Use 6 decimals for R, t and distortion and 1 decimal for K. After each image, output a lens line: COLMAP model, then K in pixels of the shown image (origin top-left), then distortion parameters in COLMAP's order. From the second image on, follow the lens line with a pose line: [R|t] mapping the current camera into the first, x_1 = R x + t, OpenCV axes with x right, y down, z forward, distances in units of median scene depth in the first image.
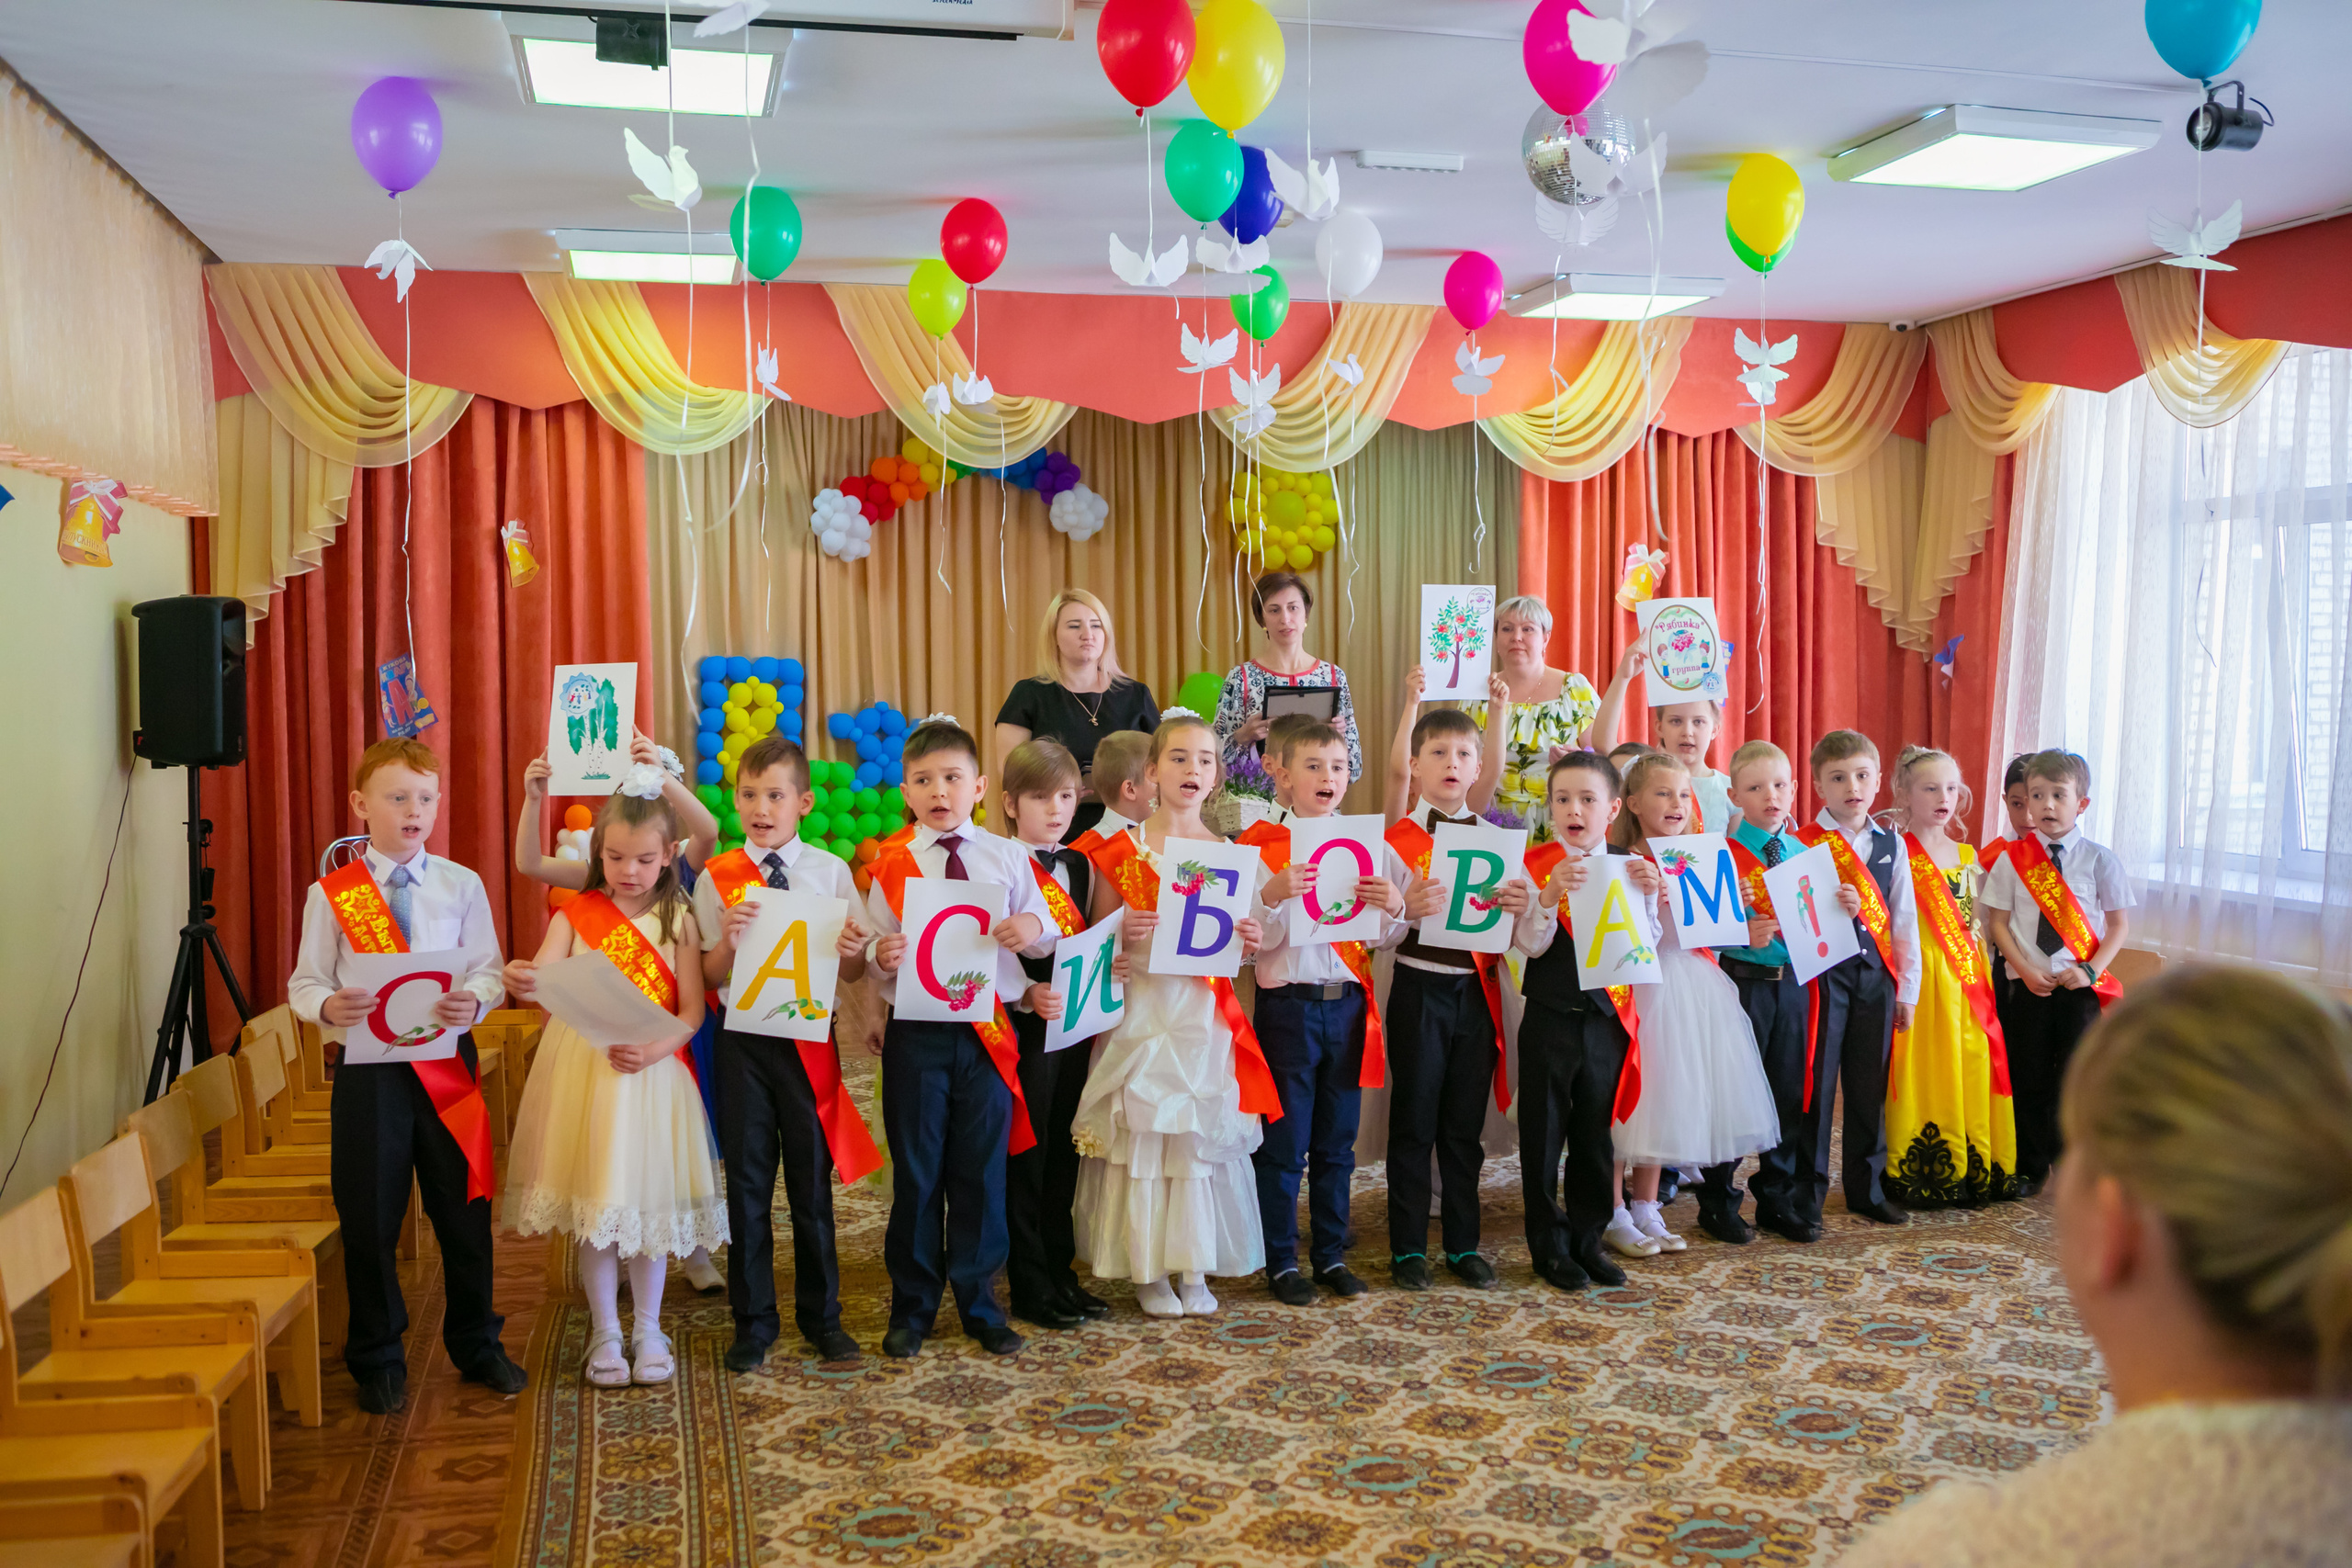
lens RADIAL K [[2255.7, 0, 1174.6], [0, 2255.7, 782.8], [0, 0, 1]] dist [-0.044984, 0.000000]
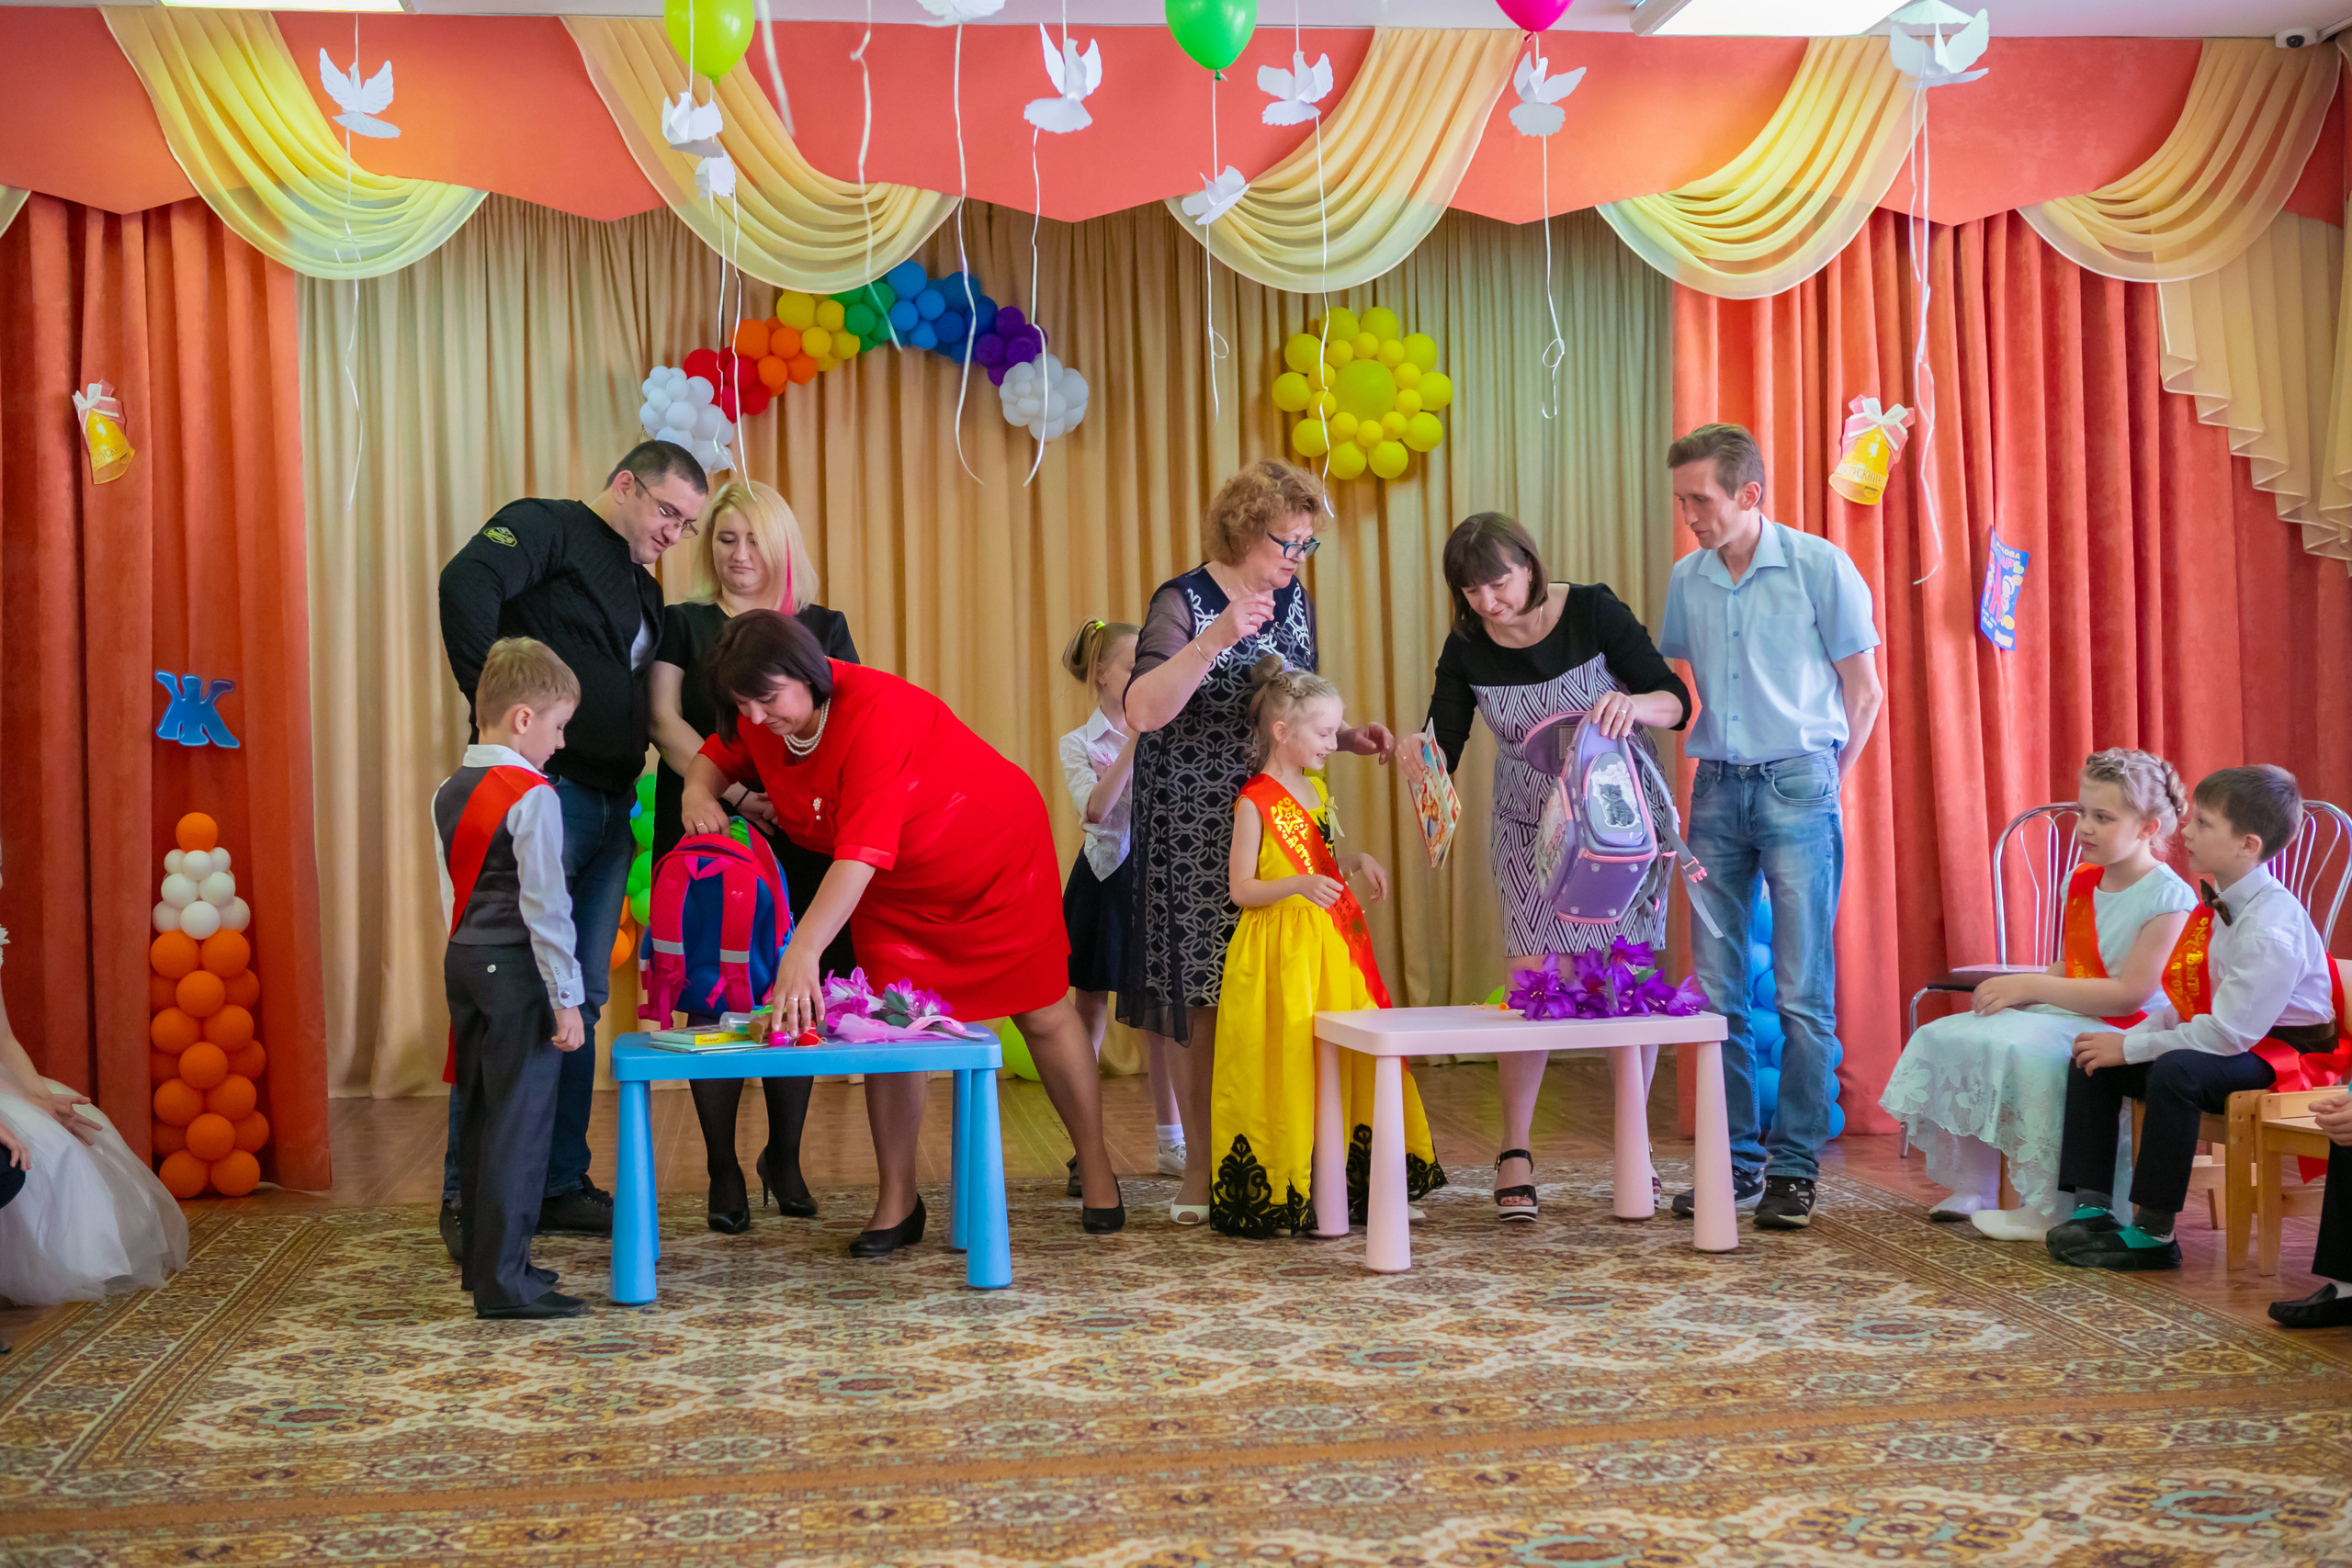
lens RADIAL K [[3077.9, 0, 1174.4], [0, 3077.9, 802.6], [0, 0, 1]] dist [-0.000435, 0.000000]
pose [[0.993959, -0.013905, -0.108868, 0.115508], [0.009713, 0.999194, -0.038944, 0.043941], [0.109322, 0.037651, 0.993293, 0.134319]]
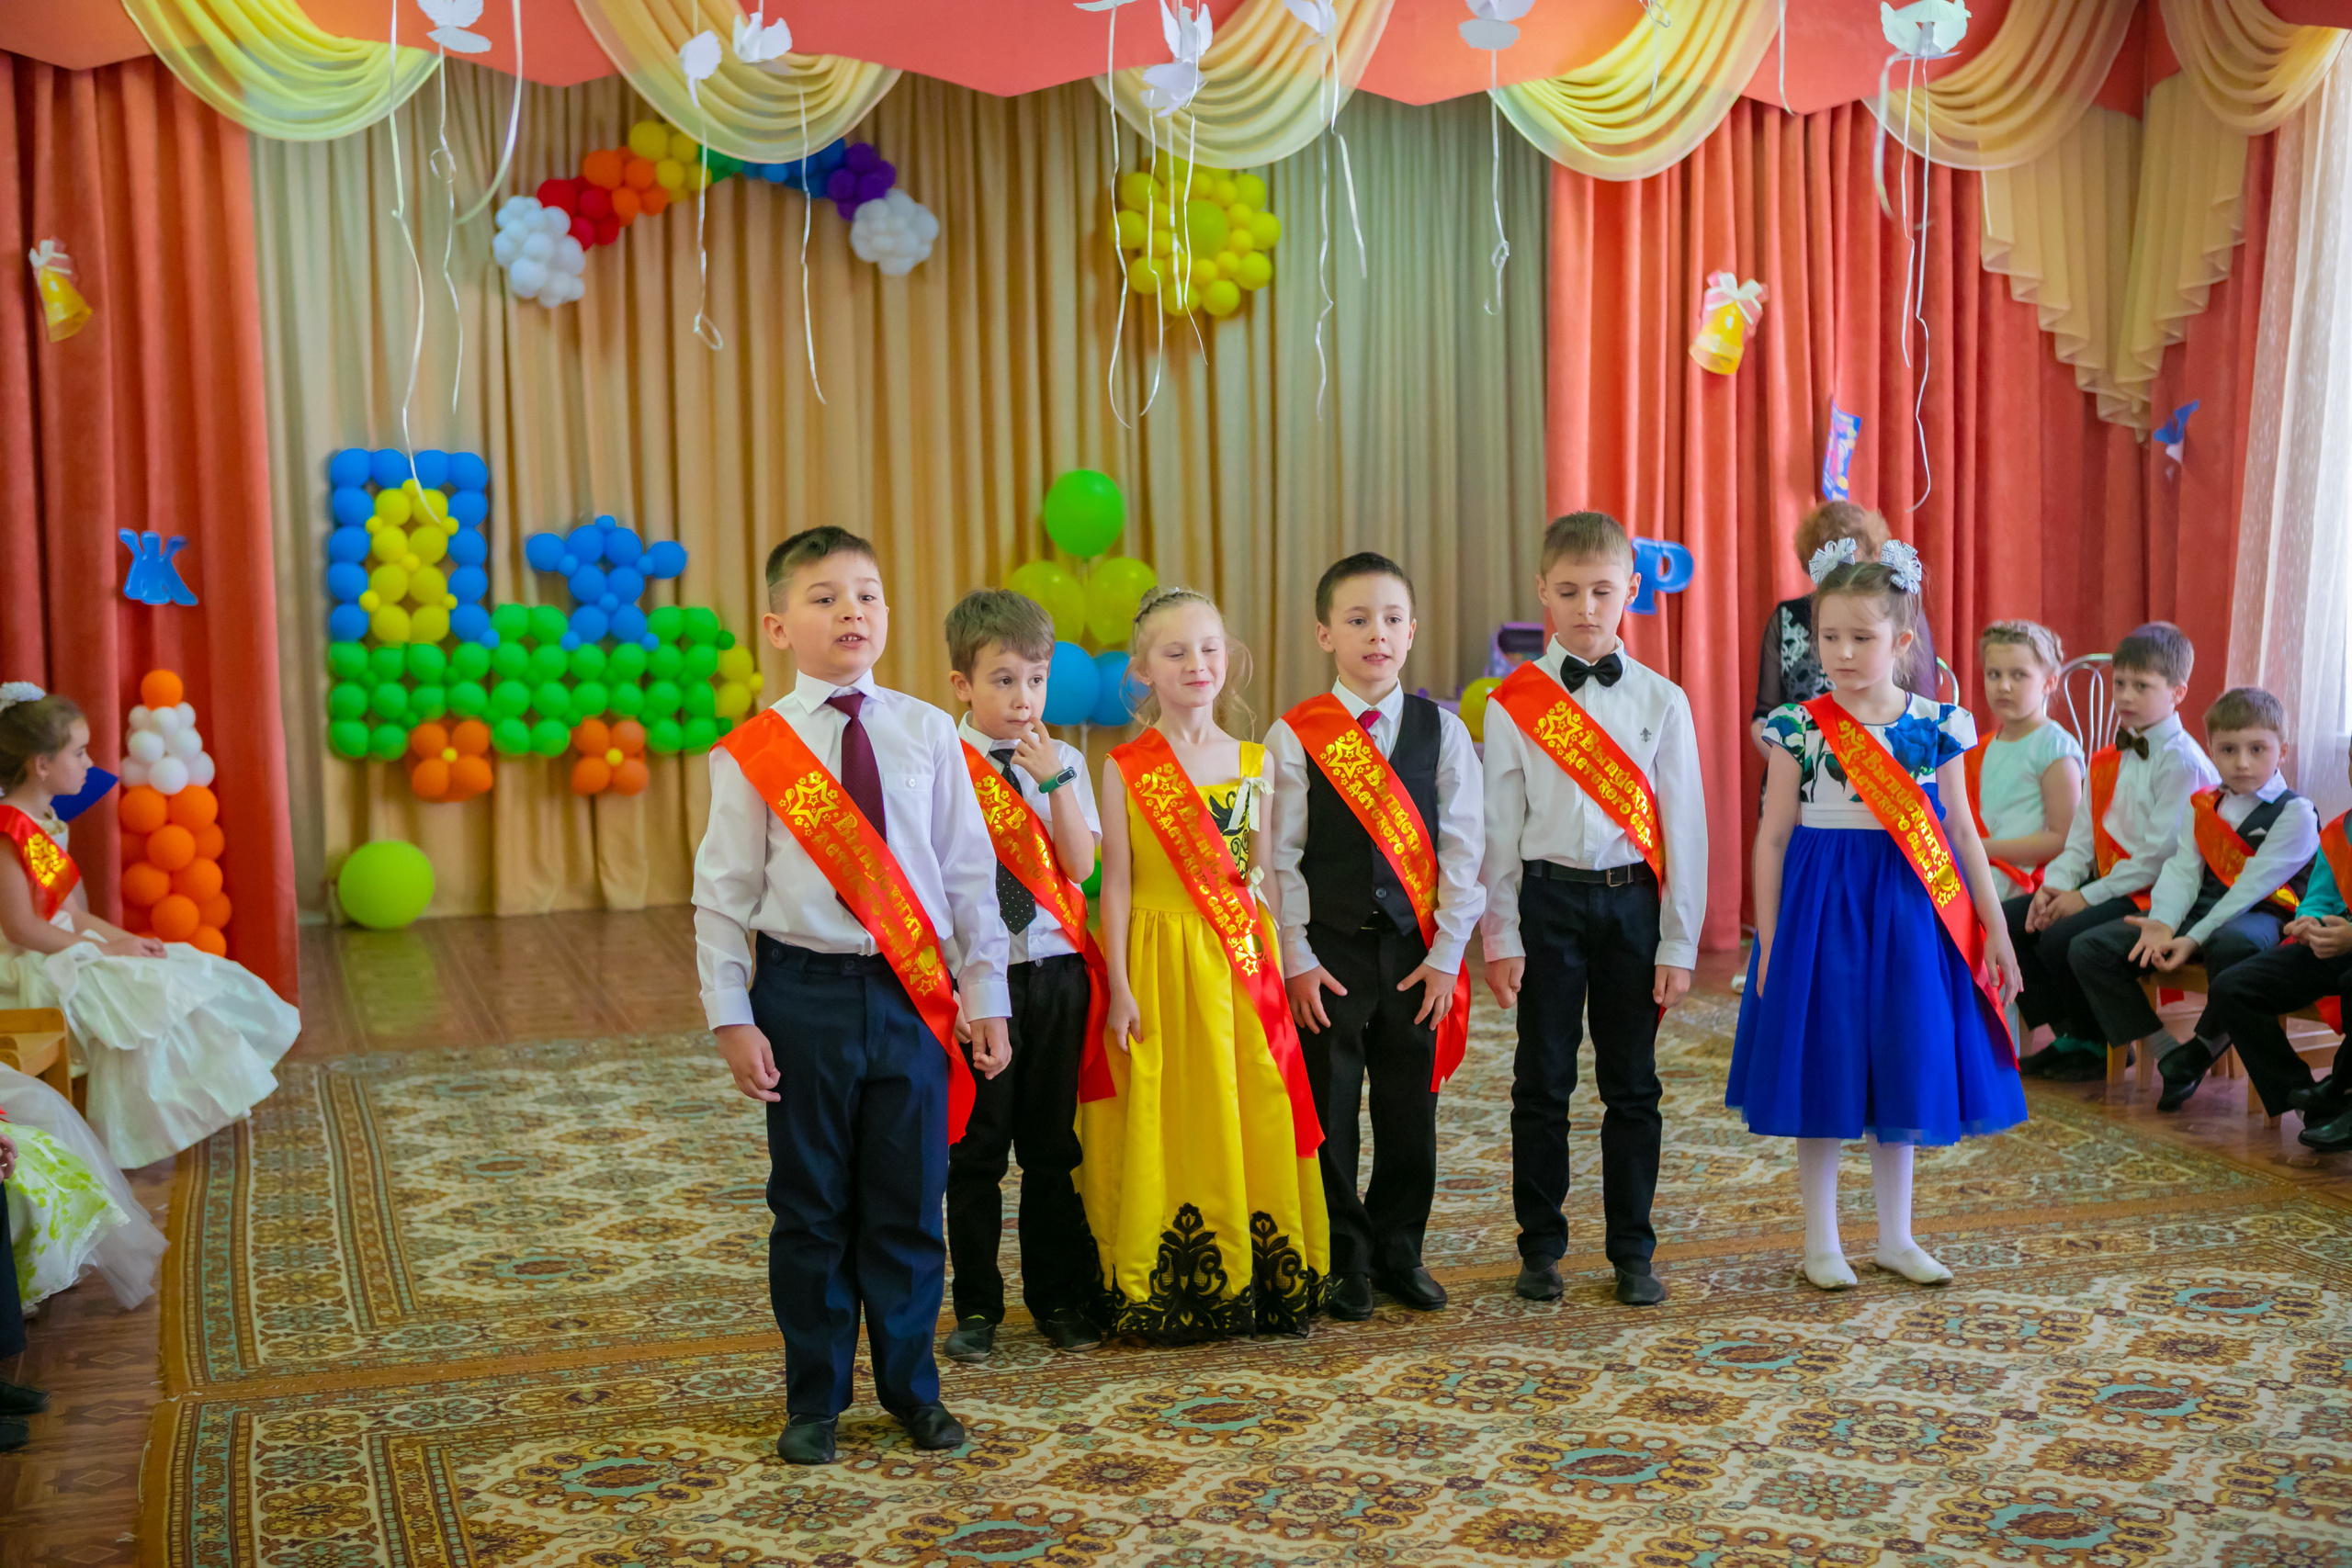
lens RADIAL K [[3306.9, 0, 1175.2], [0, 3306.9, 783.3], [0, 0, 1]] dist [0.035220, 0.000000]
pose [[0.998390, -0.013352, 0.055132, -0.019119], [0.011078, 0.999083, 0.041348, 0.005923], [-0.055633, -0.040671, 0.997623, 0.000291]]
